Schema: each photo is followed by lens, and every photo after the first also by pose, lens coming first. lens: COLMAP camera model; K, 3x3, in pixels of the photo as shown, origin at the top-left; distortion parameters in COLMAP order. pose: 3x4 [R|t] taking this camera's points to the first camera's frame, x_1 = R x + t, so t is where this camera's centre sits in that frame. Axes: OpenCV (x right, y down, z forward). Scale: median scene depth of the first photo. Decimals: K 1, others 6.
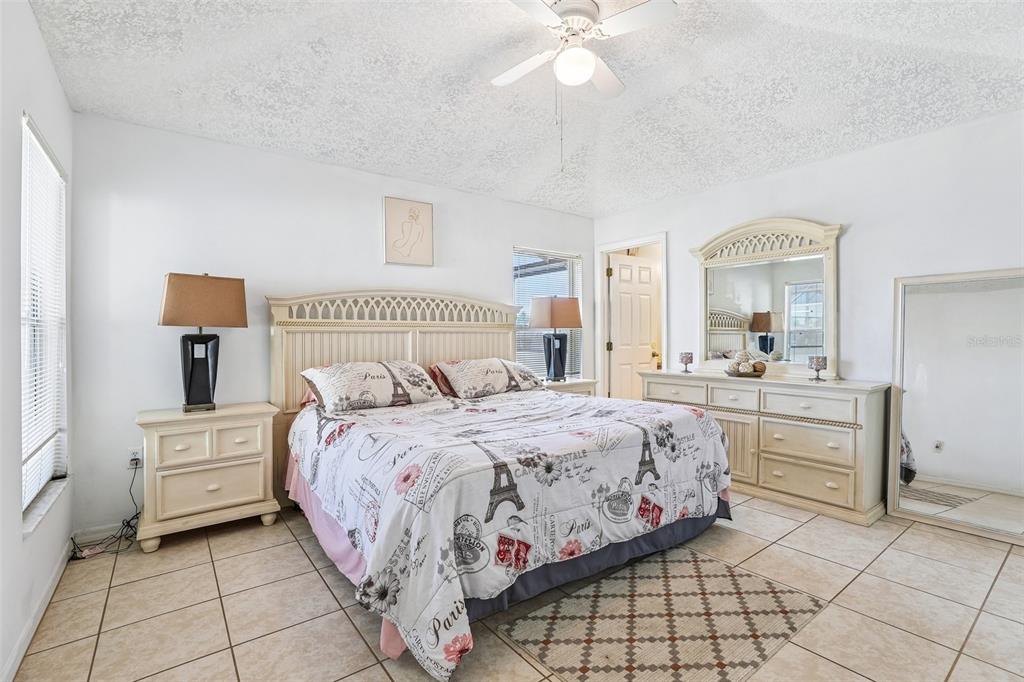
lens RADIAL K [[469.5, 0, 516.9], [0, 469.5, 343.0], [0, 0, 1]] dist [-0.039534, 0.009417]
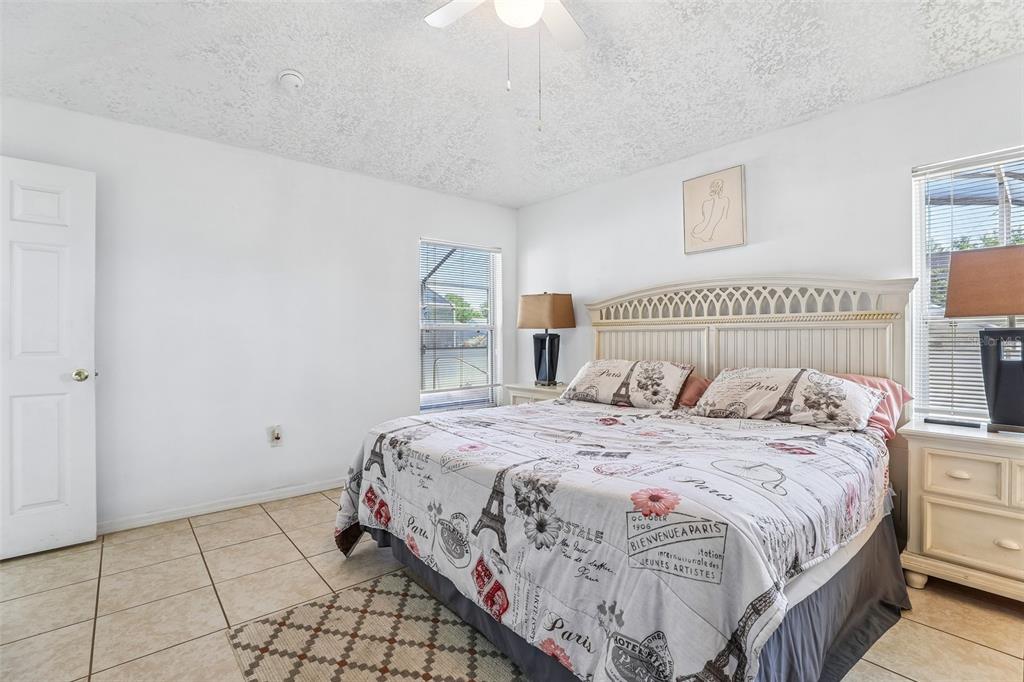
lens RADIAL K [[469.5, 0, 510.0], [0, 469.5, 332.6], [0, 0, 1]] dist [-0.039534, 0.009417]
pose [[0.052314, -0.002709, -0.998627, 0.707290], [-0.007378, 0.999968, -0.003099, -0.014621], [0.998603, 0.007530, 0.052292, 0.707191]]
